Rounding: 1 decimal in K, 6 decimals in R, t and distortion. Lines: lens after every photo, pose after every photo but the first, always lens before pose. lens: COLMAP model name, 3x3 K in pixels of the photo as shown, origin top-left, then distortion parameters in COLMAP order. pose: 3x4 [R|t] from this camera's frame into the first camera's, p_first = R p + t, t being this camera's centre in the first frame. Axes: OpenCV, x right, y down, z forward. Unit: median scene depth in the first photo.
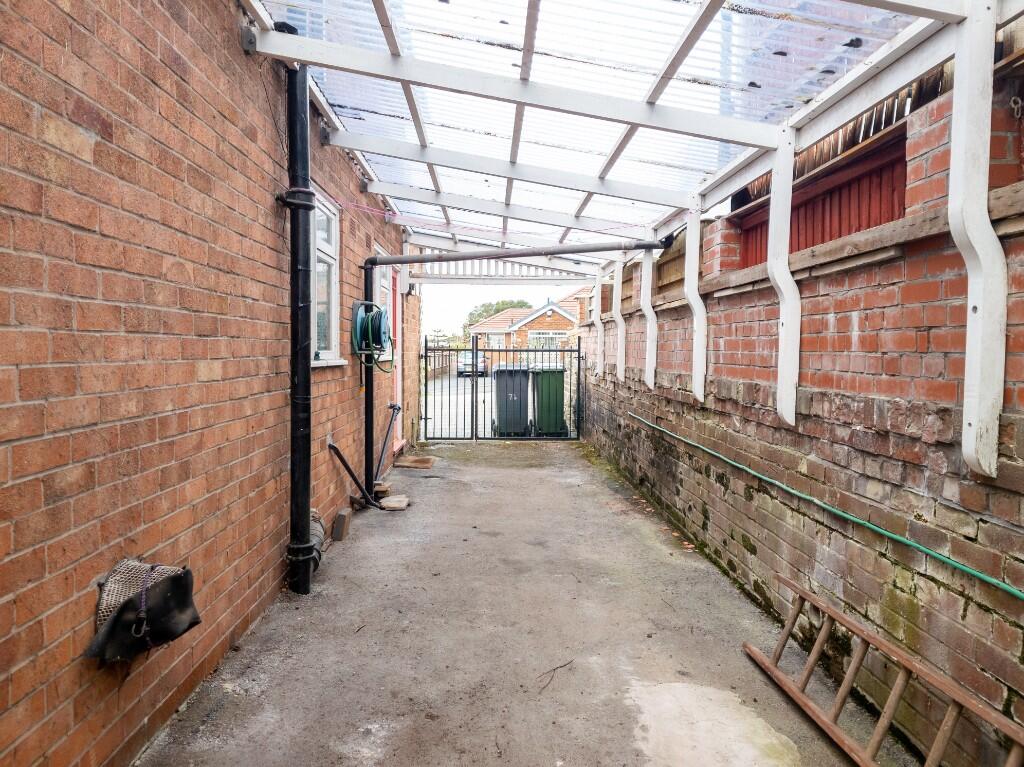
lens RADIAL K [[709.8, 0, 512.0], [0, 709.8, 383.5], [0, 0, 1]] dist [0.004459, -0.001185]
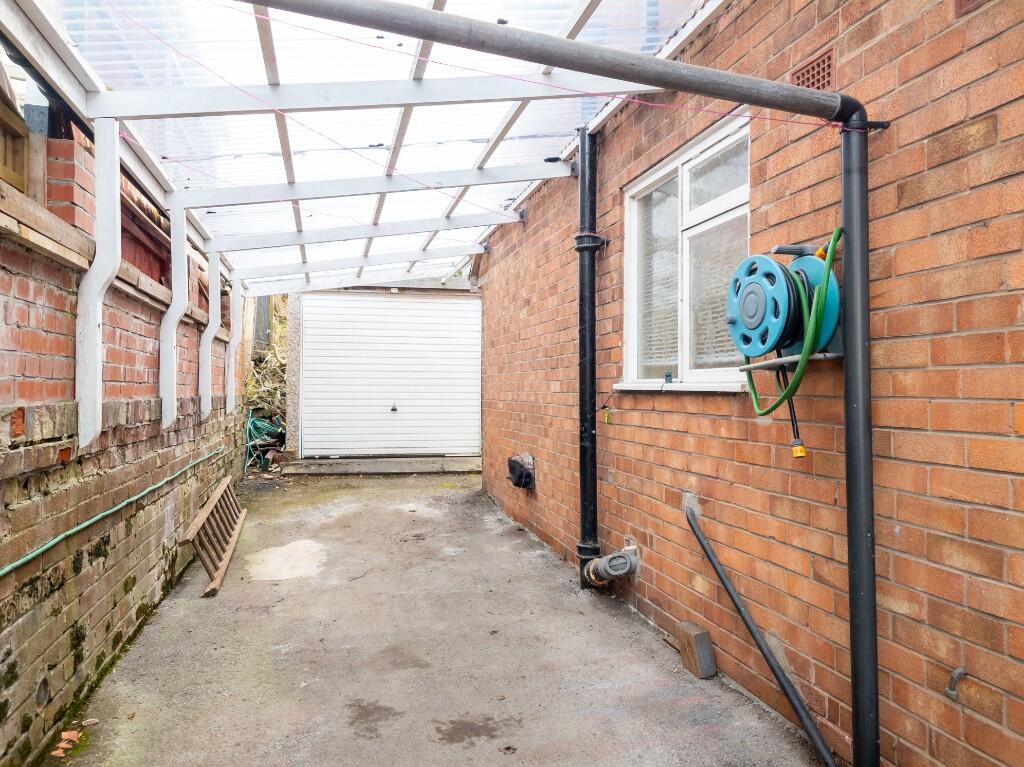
lens RADIAL K [[709.8, 0, 512.0], [0, 709.8, 383.5], [0, 0, 1]] dist [0.004459, -0.001185]
pose [[-0.975323, -0.010913, -0.220512, 0.064869], [-0.018875, 0.999242, 0.034036, -0.059684], [0.219974, 0.037359, -0.974790, 1.890526]]
